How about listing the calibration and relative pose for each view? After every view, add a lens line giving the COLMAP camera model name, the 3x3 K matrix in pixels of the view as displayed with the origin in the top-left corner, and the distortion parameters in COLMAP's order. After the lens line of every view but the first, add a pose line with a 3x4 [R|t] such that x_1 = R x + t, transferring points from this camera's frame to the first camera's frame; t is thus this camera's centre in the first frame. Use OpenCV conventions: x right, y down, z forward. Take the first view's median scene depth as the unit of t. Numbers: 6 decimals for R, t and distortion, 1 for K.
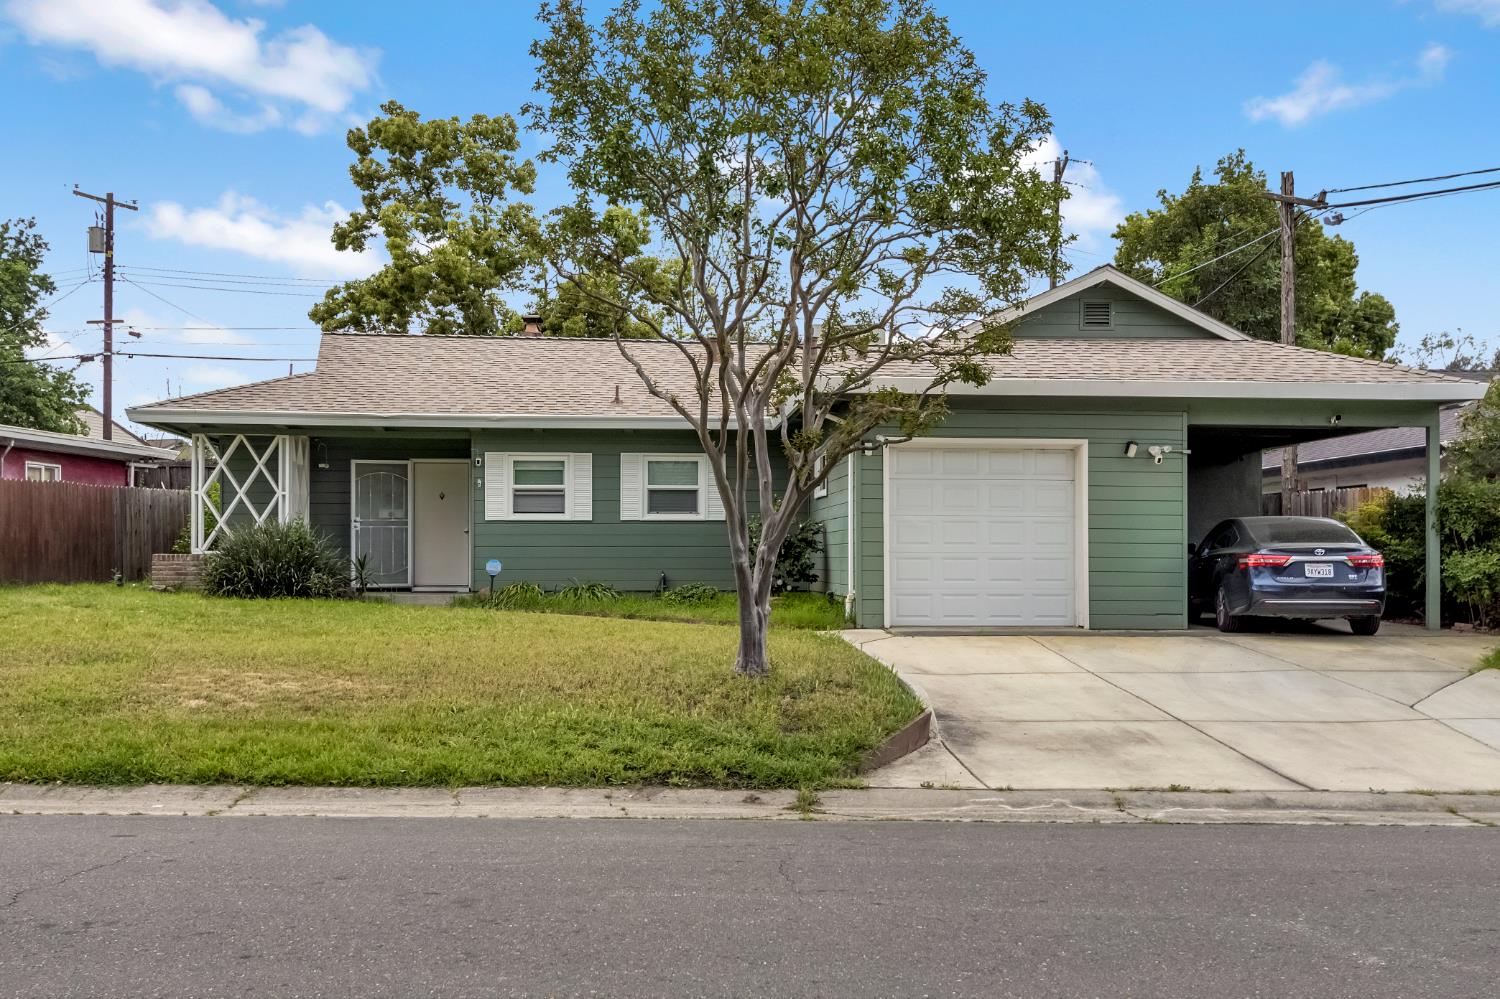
lens RADIAL K [[1403.6, 0, 751.9], [0, 1403.6, 501.8], [0, 0, 1]] dist [0.014763, 0.000000]
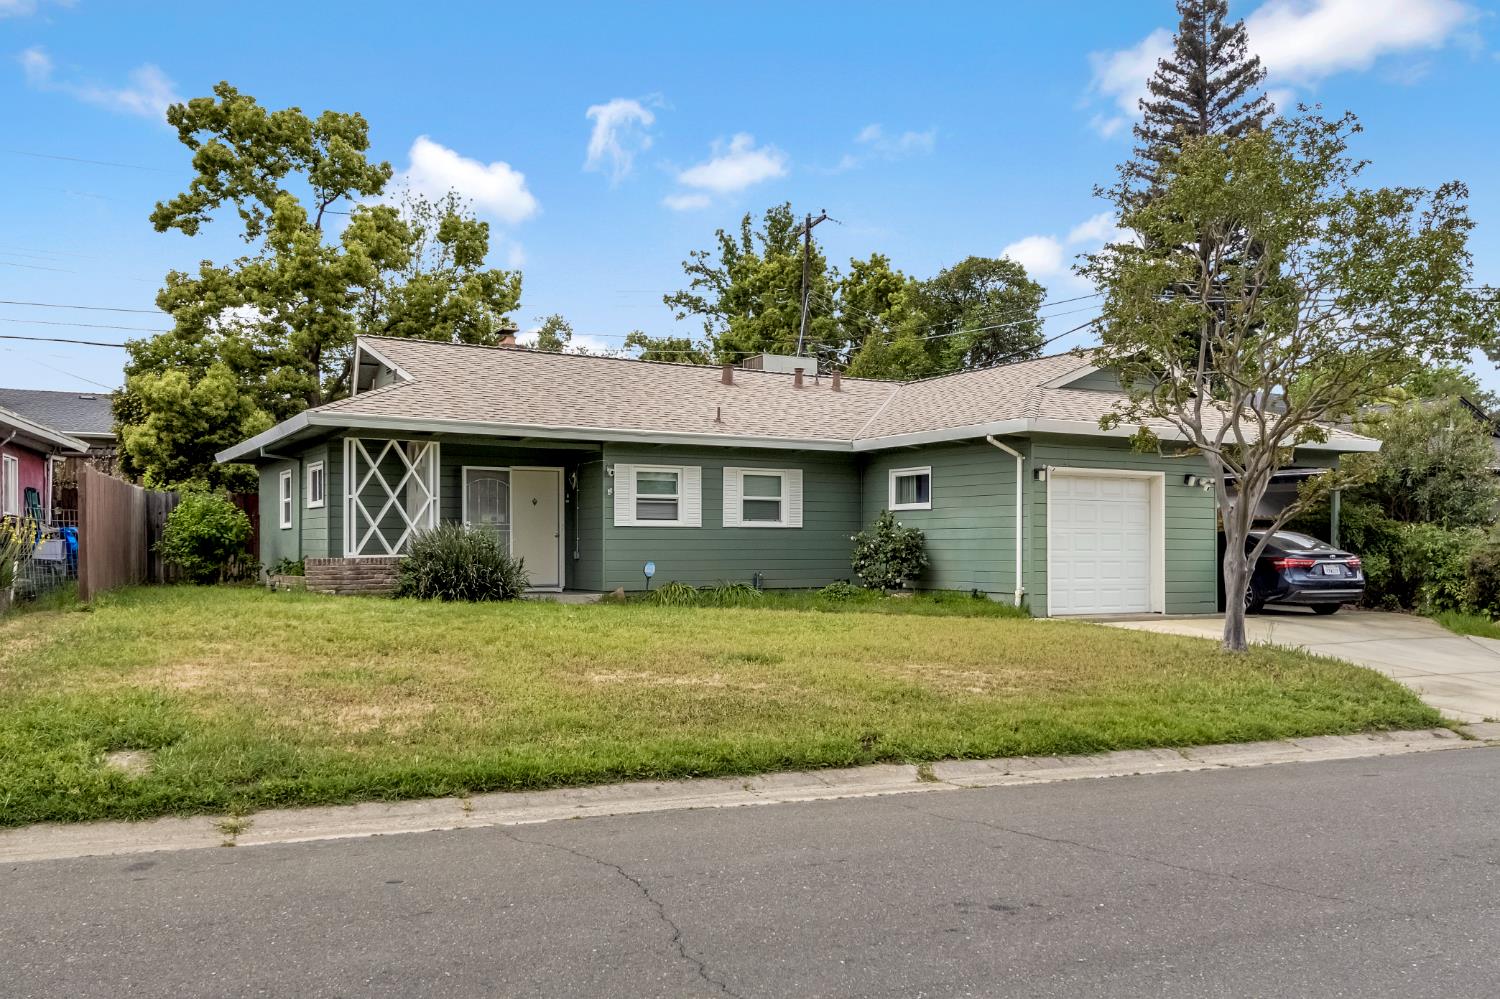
lens RADIAL K [[1332.7, 0, 746.6], [0, 1332.7, 502.3], [0, 0, 1]] dist [-0.006564, -0.000929]
pose [[0.900598, 0.014810, 0.434401, -0.567948], [-0.017905, 0.999835, 0.003034, -0.010547], [-0.434284, -0.010511, 0.900714, 0.032885]]
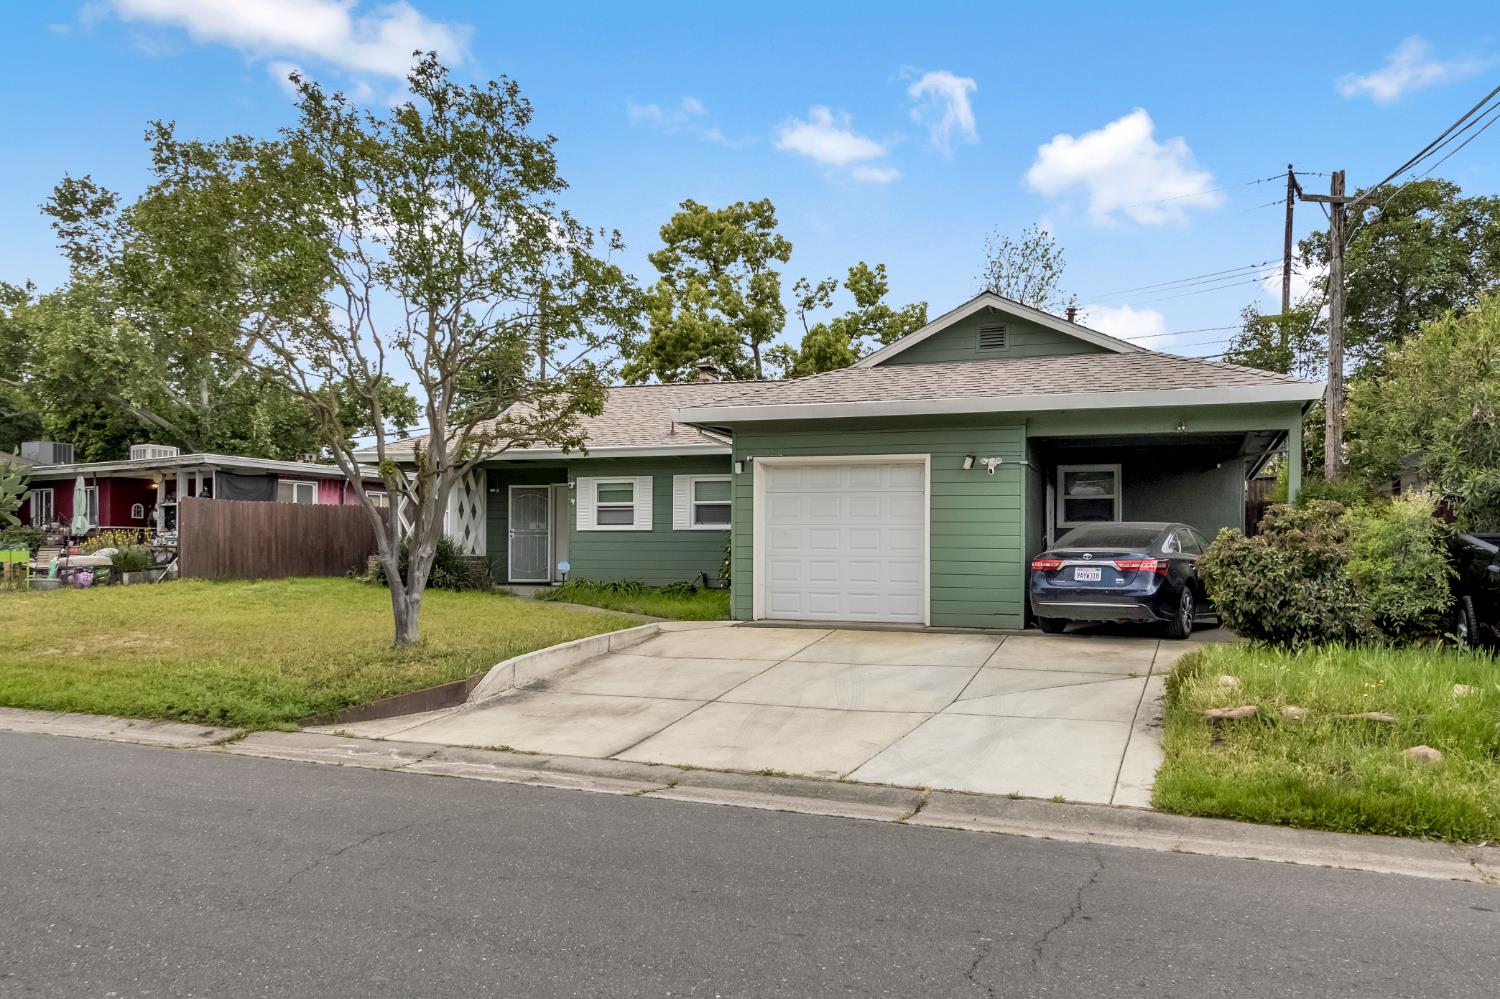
lens RADIAL K [[1213.8, 0, 750.7], [0, 1213.8, 503.3], [0, 0, 1]] dist [0.028539, -0.018673]
pose [[0.905259, -0.014853, -0.424600, 0.441480], [0.010208, 0.999861, -0.013212, 0.004600], [0.424737, 0.007626, 0.905285, 0.068577]]
